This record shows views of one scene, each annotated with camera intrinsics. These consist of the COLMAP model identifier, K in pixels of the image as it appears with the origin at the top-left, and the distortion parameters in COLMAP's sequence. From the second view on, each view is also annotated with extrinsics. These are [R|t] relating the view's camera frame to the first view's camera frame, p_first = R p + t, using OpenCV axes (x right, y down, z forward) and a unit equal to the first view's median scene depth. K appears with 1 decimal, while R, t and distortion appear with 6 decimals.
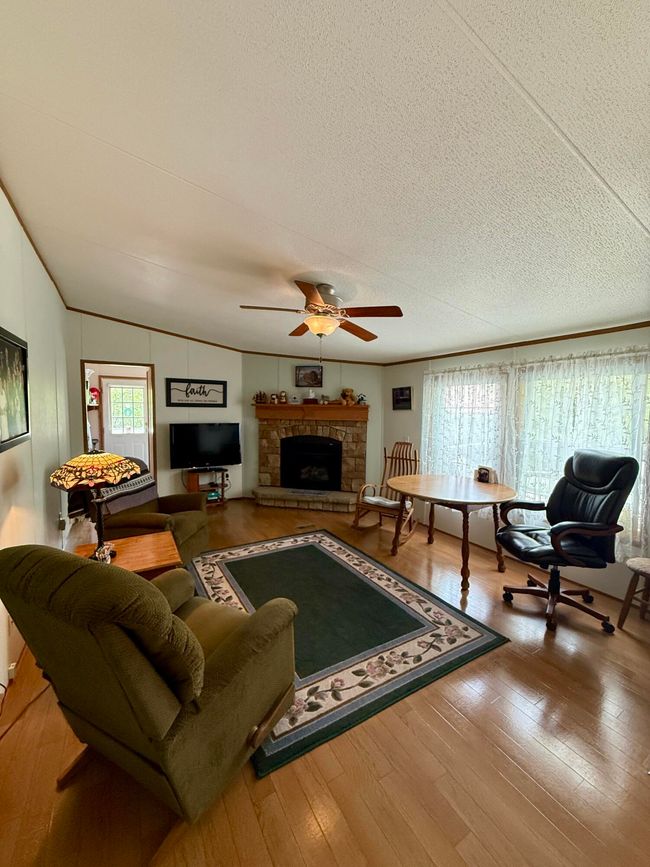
lens RADIAL K [[343.8, 0, 324.8], [0, 343.8, 431.1], [0, 0, 1]] dist [-0.001582, 0.000577]
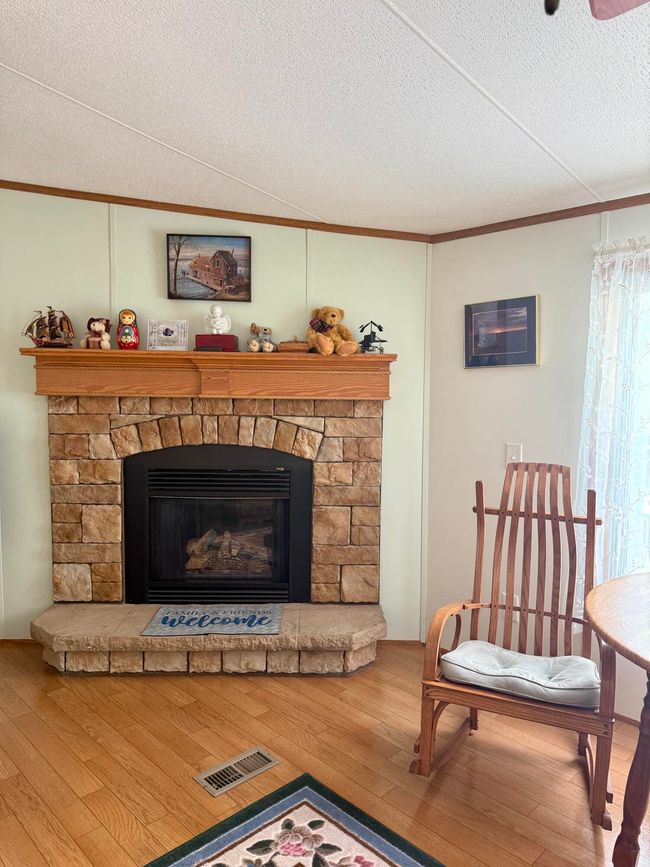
lens RADIAL K [[619.1, 0, 332.1], [0, 619.1, 433.4], [0, 0, 1]] dist [0.056340, -0.013404]
pose [[0.969734, -0.022006, 0.243169, -0.083320], [0.017241, 0.999616, 0.021705, -0.010113], [-0.243554, -0.016856, 0.969741, 0.394770]]
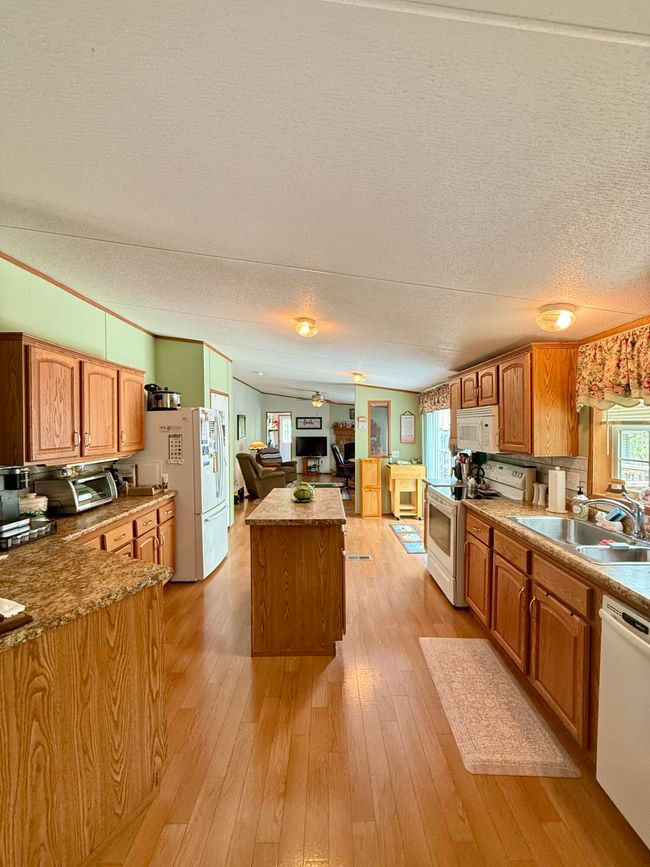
lens RADIAL K [[343.8, 0, 324.9], [0, 343.8, 429.6], [0, 0, 1]] dist [-0.001582, 0.000577]
pose [[0.859679, -0.012195, -0.510689, 0.869354], [-0.017083, 0.998470, -0.052600, 0.046269], [0.510549, 0.053944, 0.858155, -0.864566]]
